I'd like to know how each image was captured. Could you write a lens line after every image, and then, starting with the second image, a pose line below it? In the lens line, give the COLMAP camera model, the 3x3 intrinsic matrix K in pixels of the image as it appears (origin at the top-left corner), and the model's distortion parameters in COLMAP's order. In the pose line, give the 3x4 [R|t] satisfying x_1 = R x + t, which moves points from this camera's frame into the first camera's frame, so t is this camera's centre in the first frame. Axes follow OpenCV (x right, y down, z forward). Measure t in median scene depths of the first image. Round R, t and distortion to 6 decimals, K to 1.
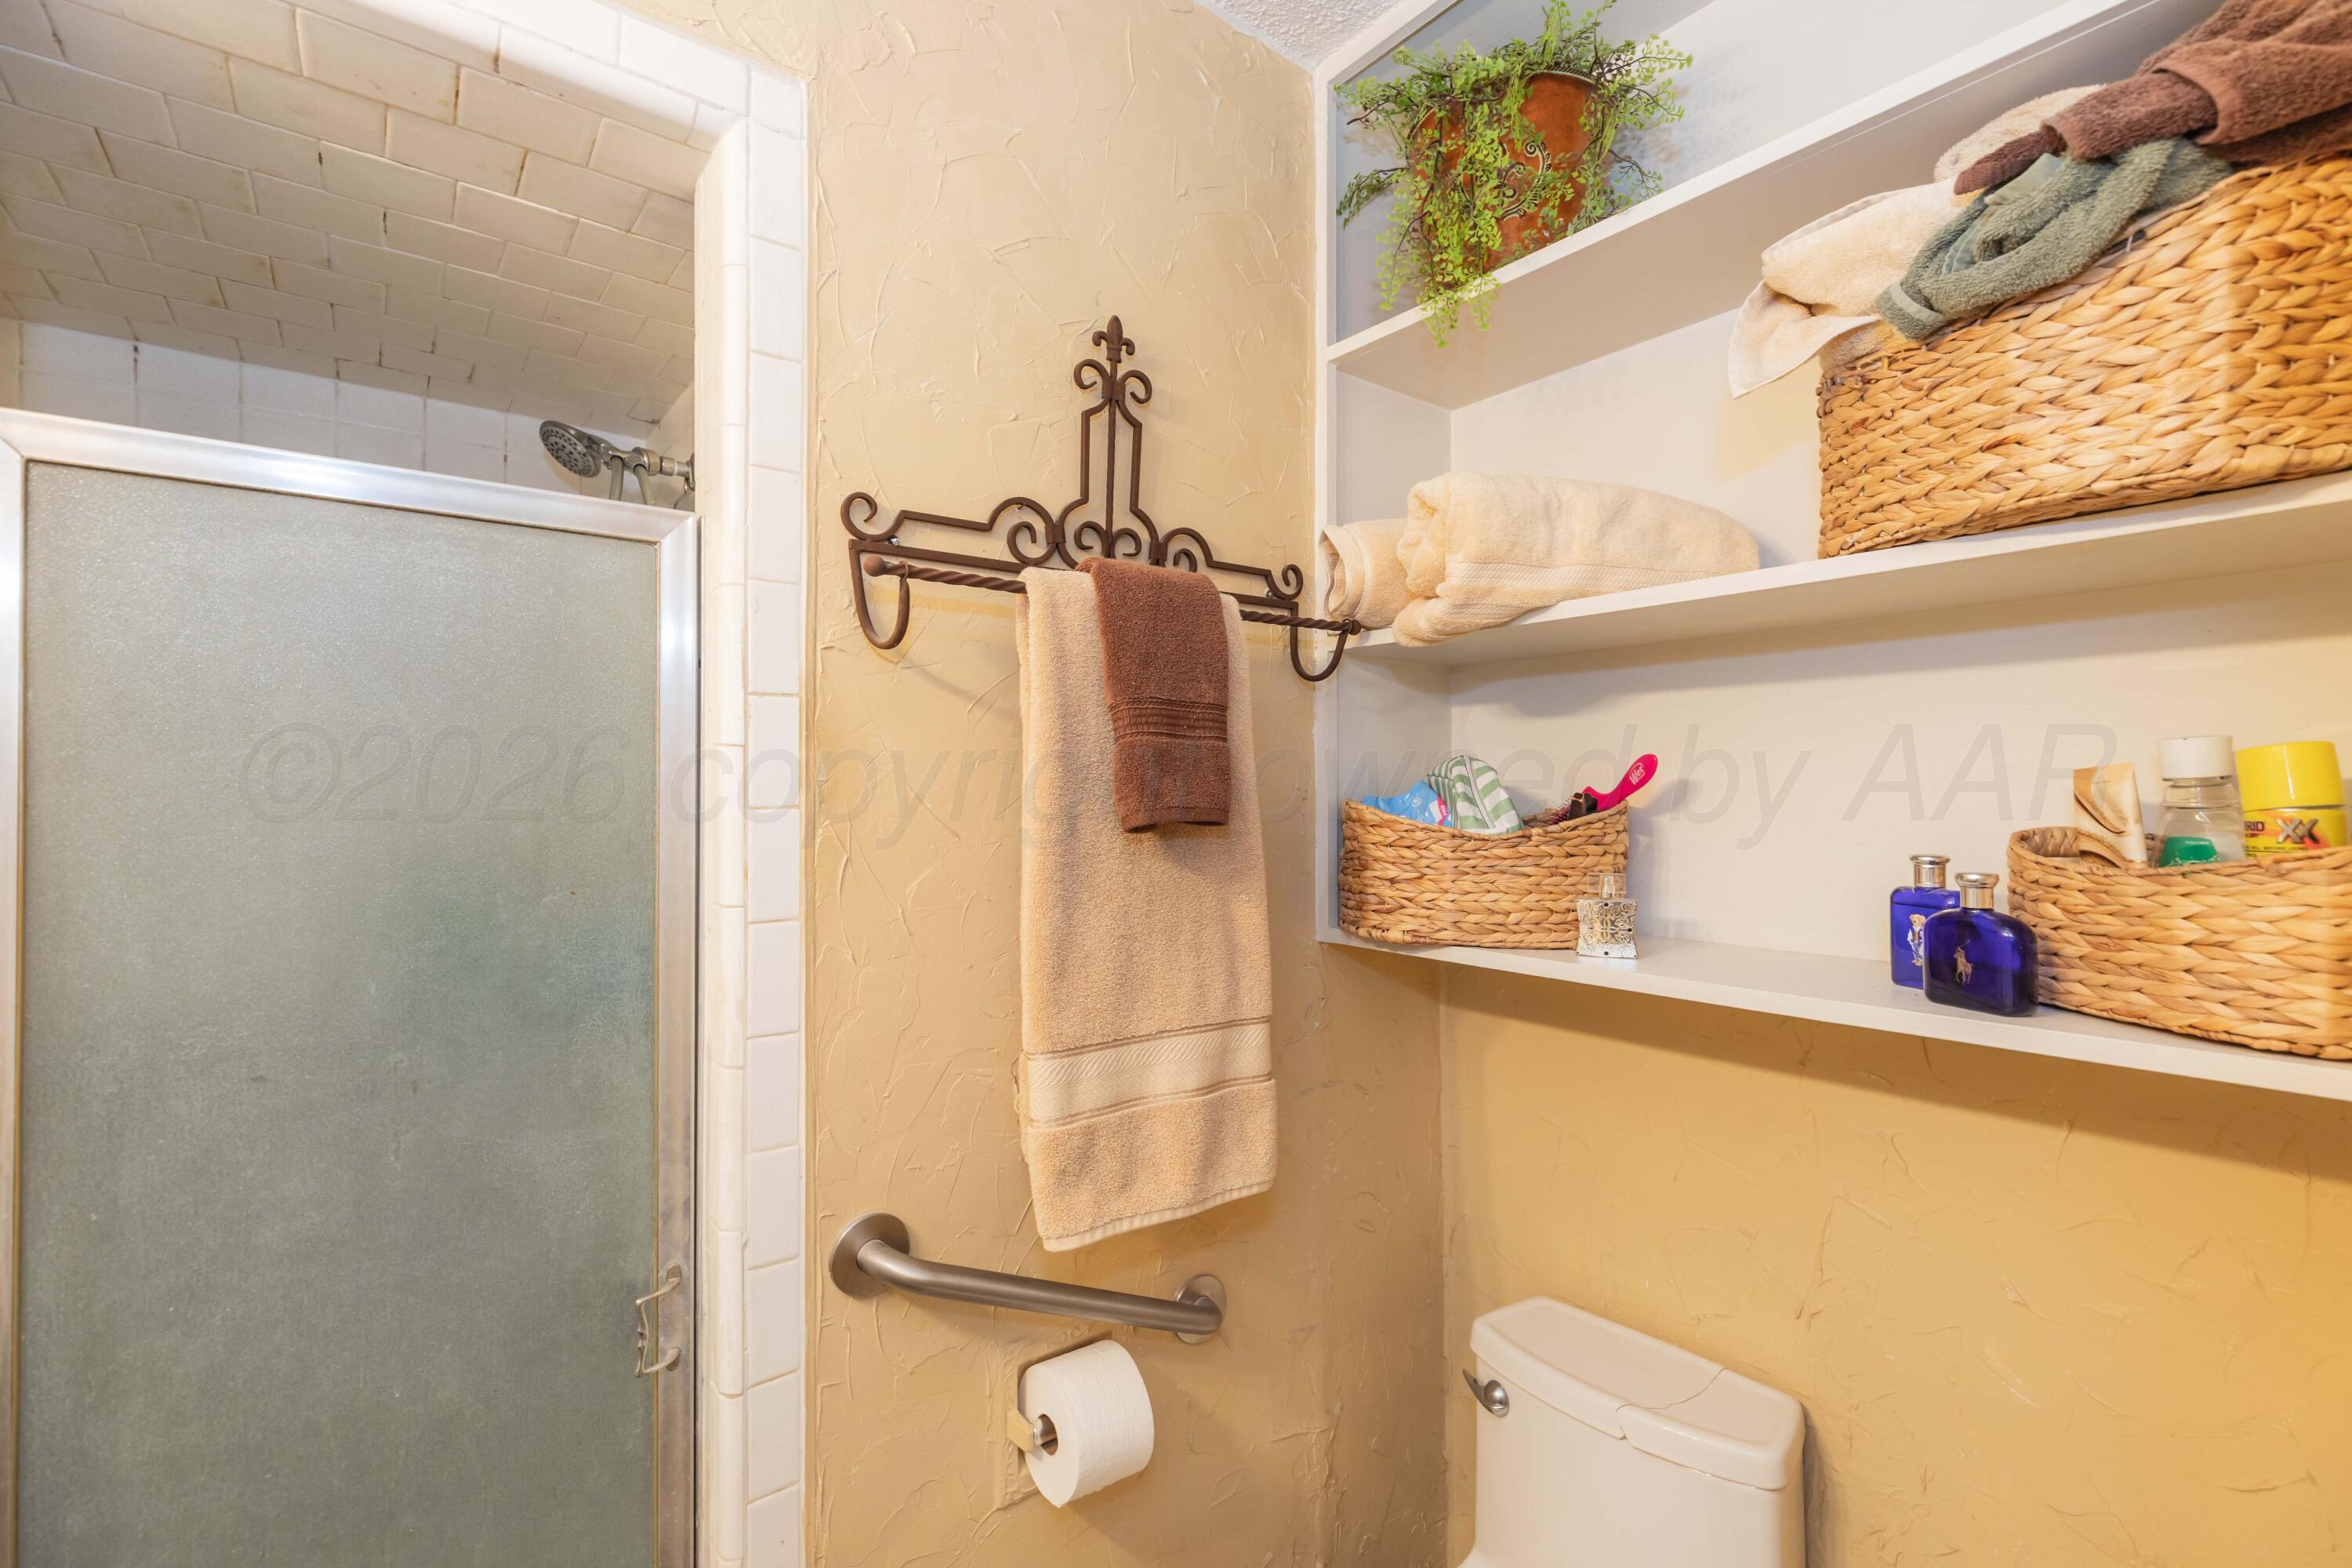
lens RADIAL K [[1048.5, 0, 1187.0], [0, 1048.5, 799.9], [0, 0, 1]] dist [0.007504, -0.003679]
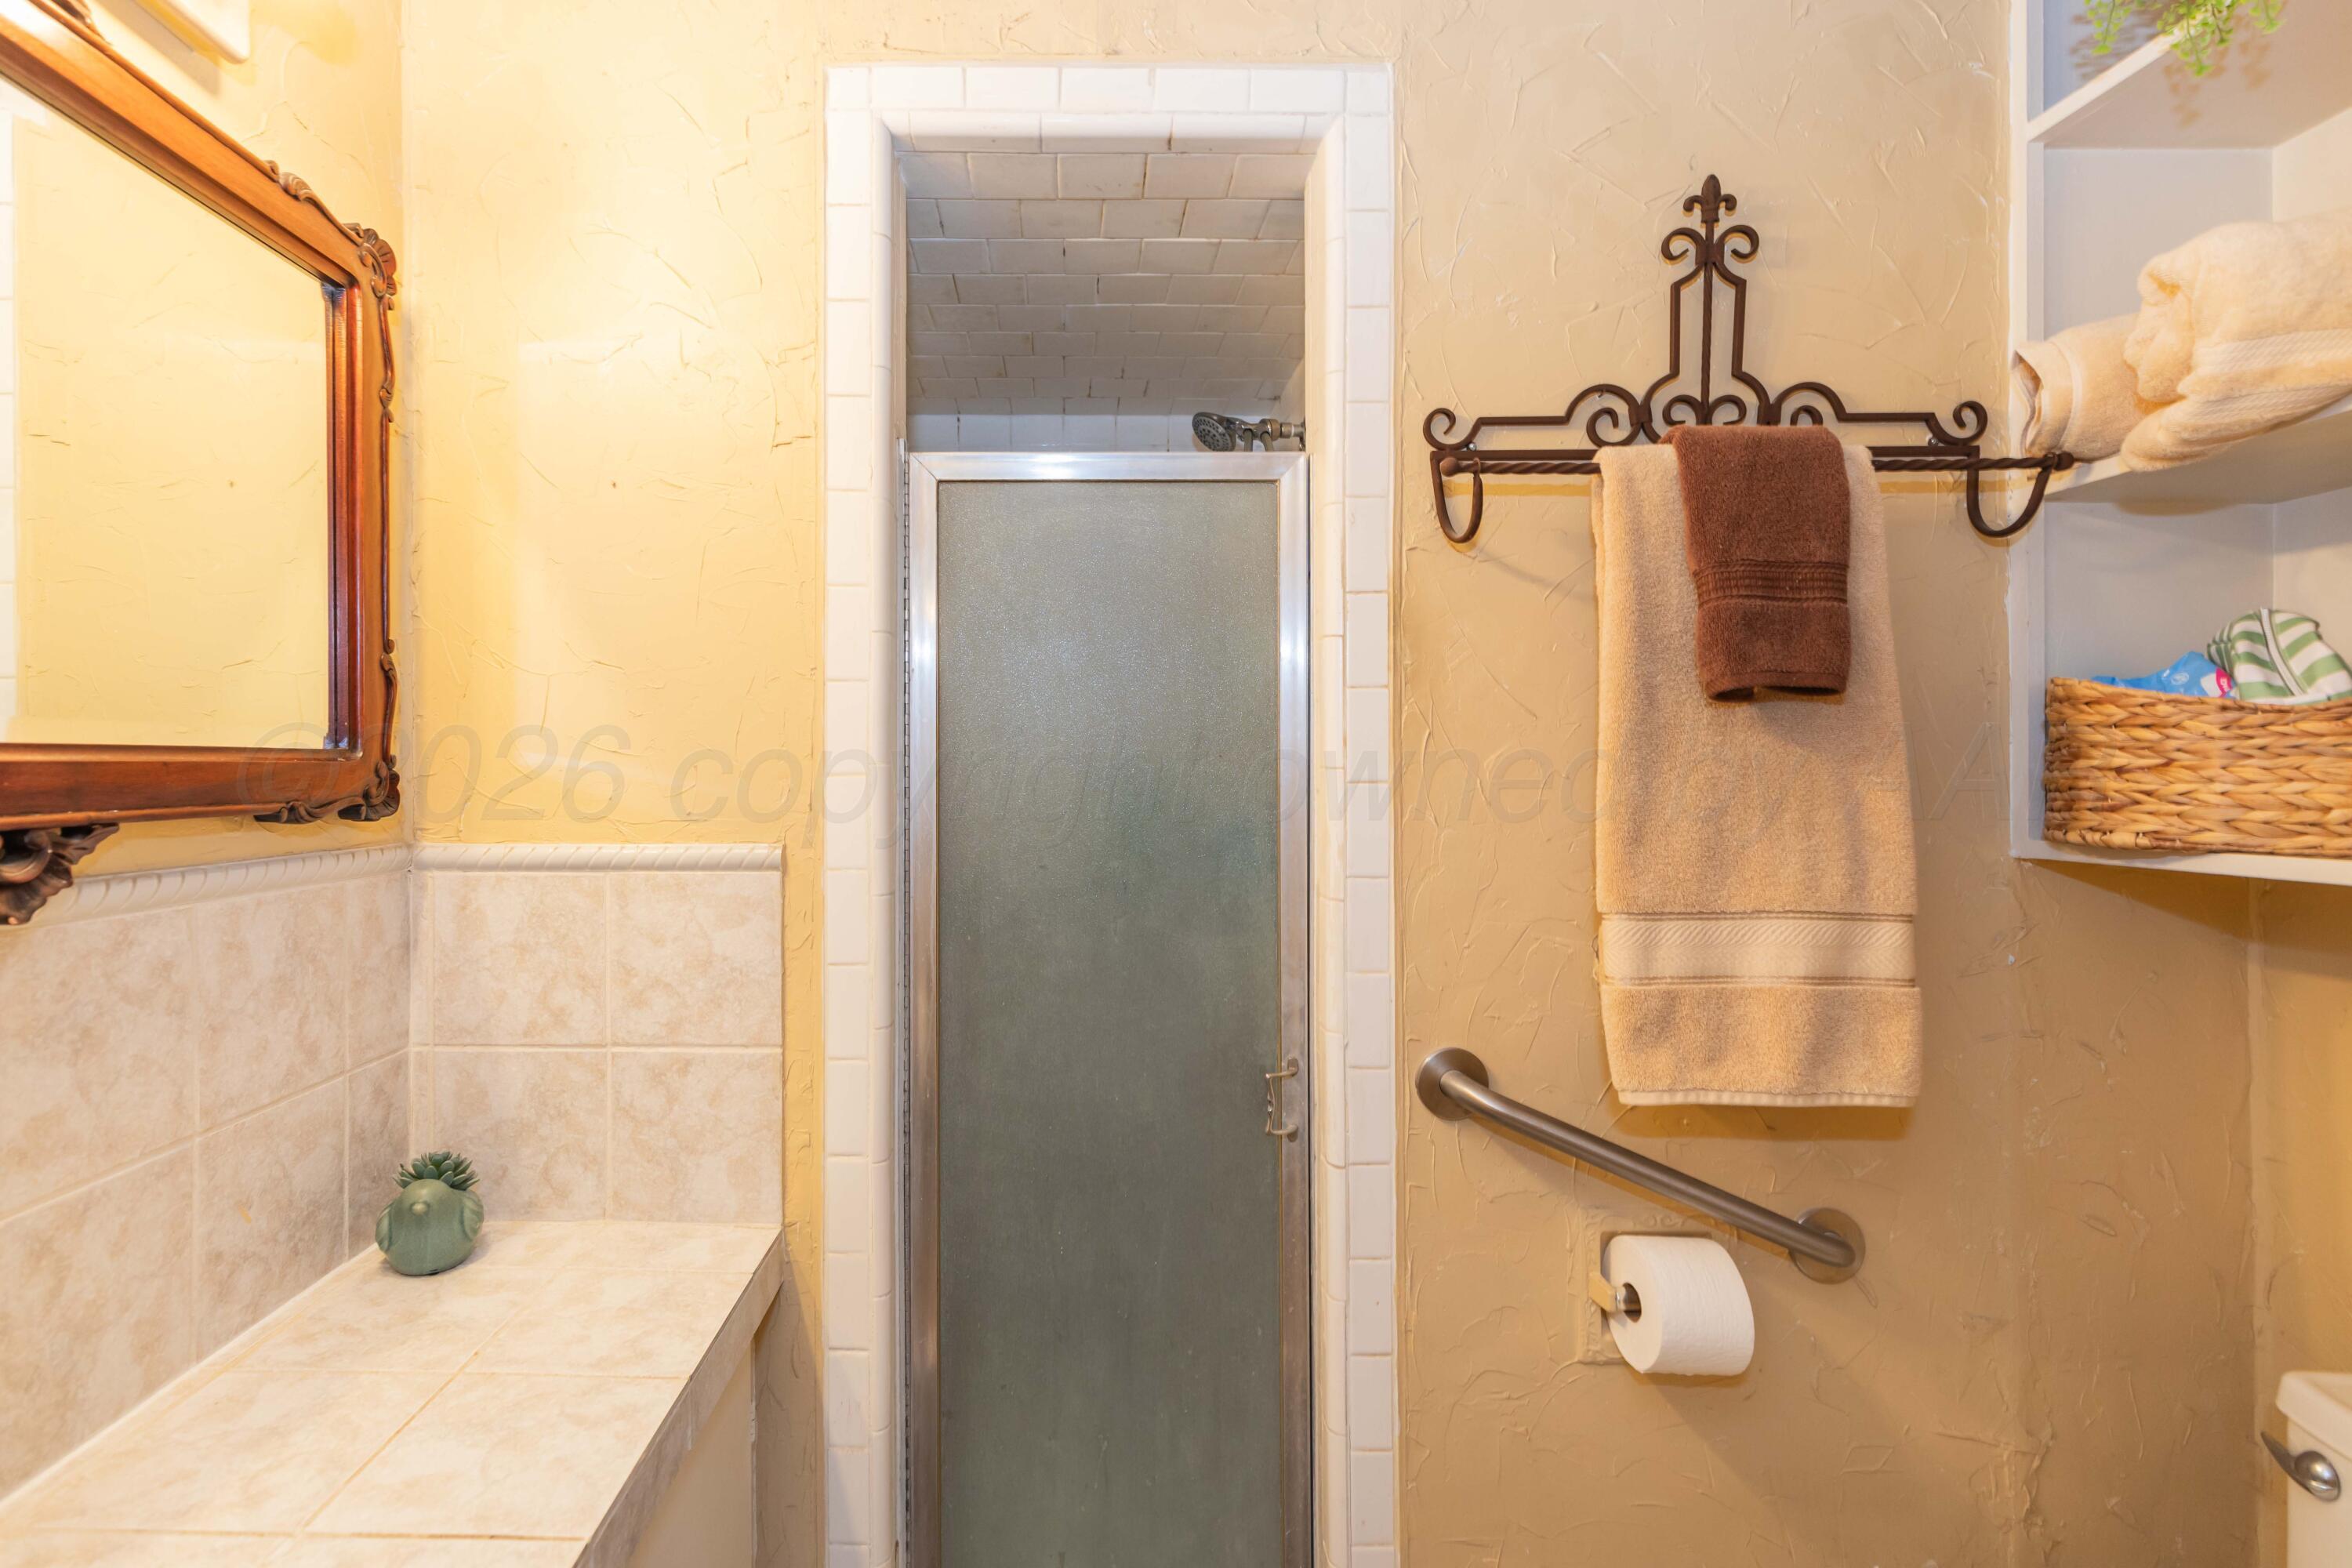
lens RADIAL K [[1093.5, 0, 1081.0], [0, 1093.5, 775.4], [0, 0, 1]] dist [0.000200, -0.000231]
pose [[0.797288, -0.002874, -0.603592, 0.078815], [0.005609, 0.999981, 0.002648, 0.085339], [0.603573, -0.005497, 0.797289, -0.152175]]
